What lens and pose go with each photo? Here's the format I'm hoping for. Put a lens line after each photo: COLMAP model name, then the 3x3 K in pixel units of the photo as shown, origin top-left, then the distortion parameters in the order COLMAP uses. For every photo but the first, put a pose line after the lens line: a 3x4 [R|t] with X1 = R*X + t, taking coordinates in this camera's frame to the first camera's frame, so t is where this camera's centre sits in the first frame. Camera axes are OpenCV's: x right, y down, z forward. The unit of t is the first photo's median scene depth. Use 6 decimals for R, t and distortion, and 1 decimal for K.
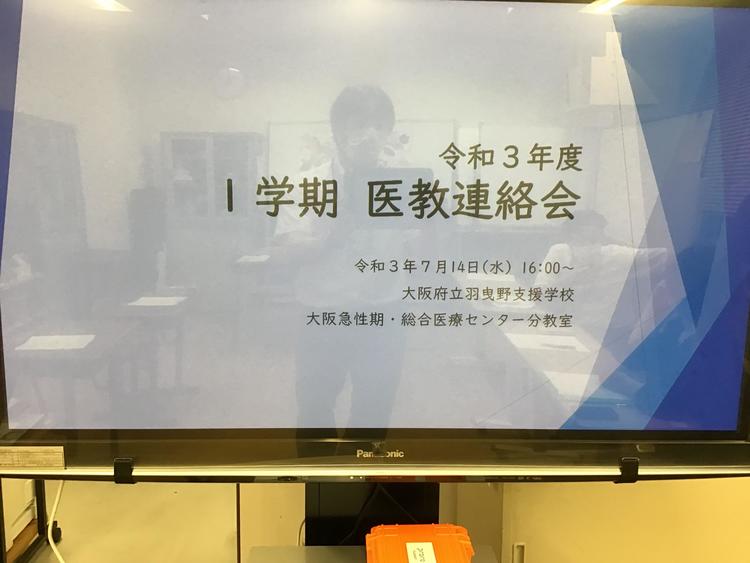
lens RADIAL K [[675.2, 0, 374.9], [0, 675.2, 281.9], [0, 0, 1]] dist [0.015199, 0.003595]
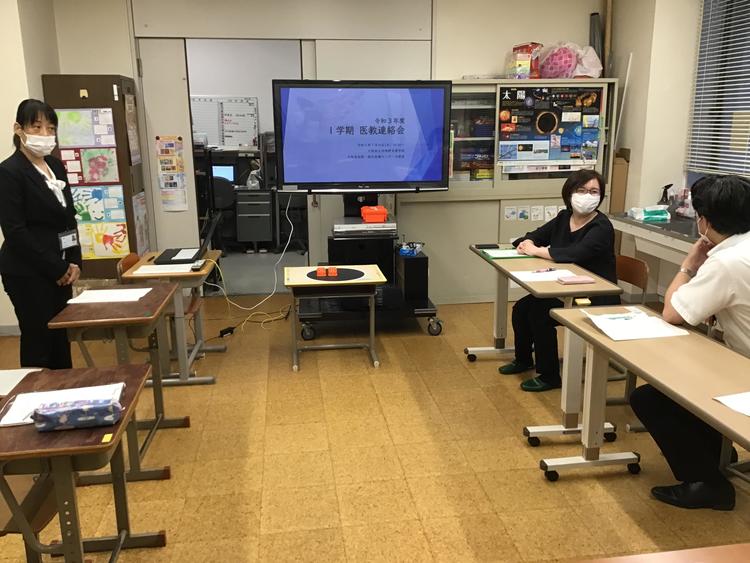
lens RADIAL K [[675.2, 0, 376.2], [0, 675.2, 281.1], [0, 0, 1]] dist [0.015199, 0.003595]
pose [[0.993701, -0.045026, 0.102621, -0.419571], [0.035404, 0.994967, 0.093736, 0.474110], [-0.106325, -0.089513, 0.990294, -3.694872]]
